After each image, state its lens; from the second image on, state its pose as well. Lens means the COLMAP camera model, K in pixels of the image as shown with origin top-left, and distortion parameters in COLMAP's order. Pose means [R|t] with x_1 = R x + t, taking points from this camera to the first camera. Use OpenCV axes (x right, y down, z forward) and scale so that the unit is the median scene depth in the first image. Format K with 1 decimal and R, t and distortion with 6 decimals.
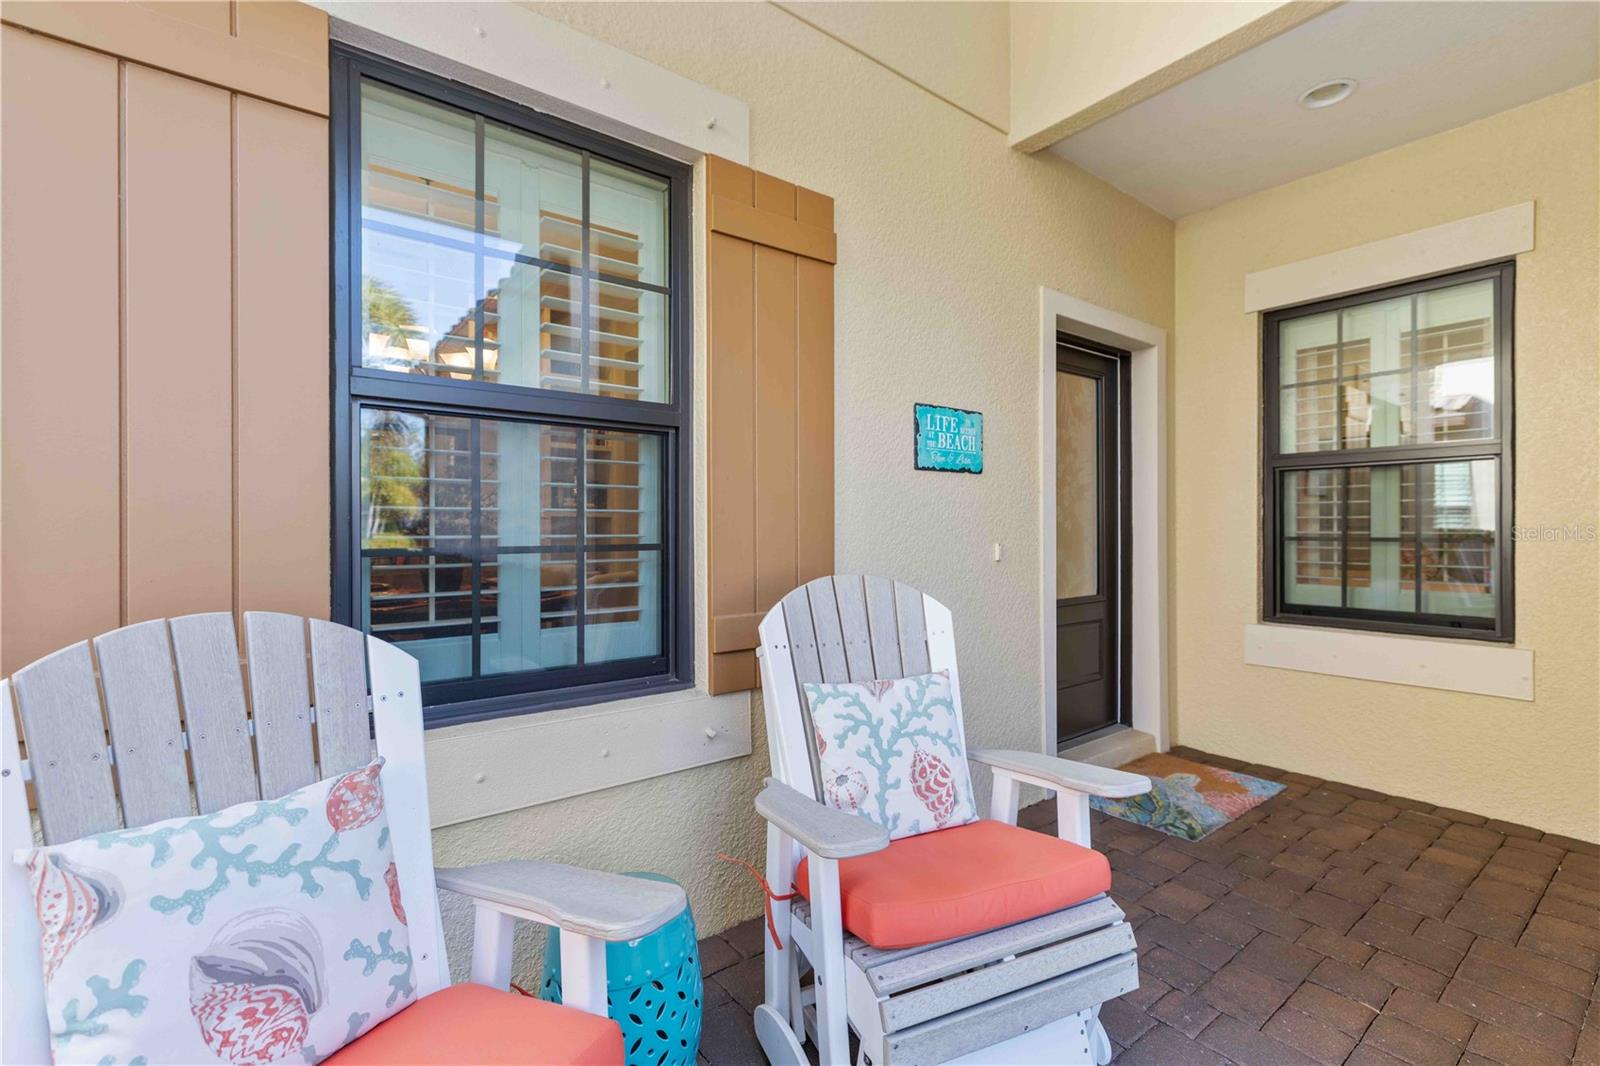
lens RADIAL K [[690.1, 0, 800.8], [0, 690.1, 525.4], [0, 0, 1]] dist [-0.000919, 0.000366]
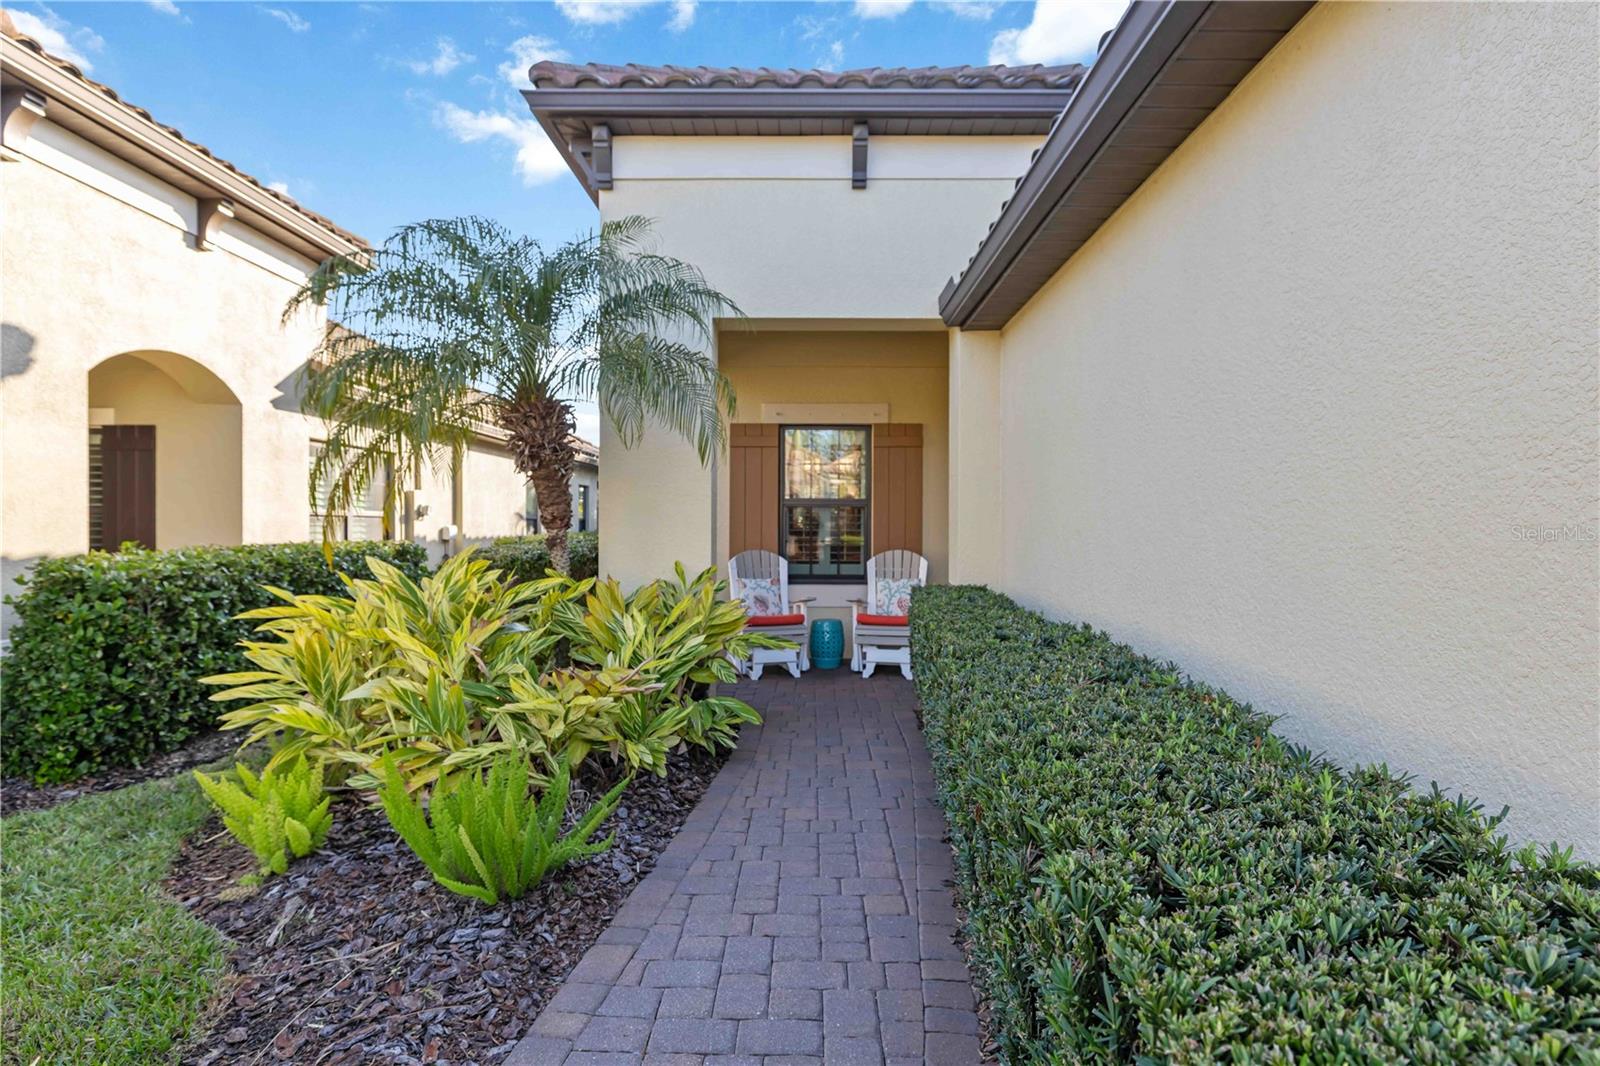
lens RADIAL K [[850.9, 0, 800.0], [0, 850.9, 533.0], [0, 0, 1]] dist [-0.000091, -0.000032]
pose [[0.777873, 0.007587, -0.628376, 2.385496], [-0.007107, 0.999969, 0.003276, -0.023869], [0.628382, 0.001918, 0.777903, -2.640000]]
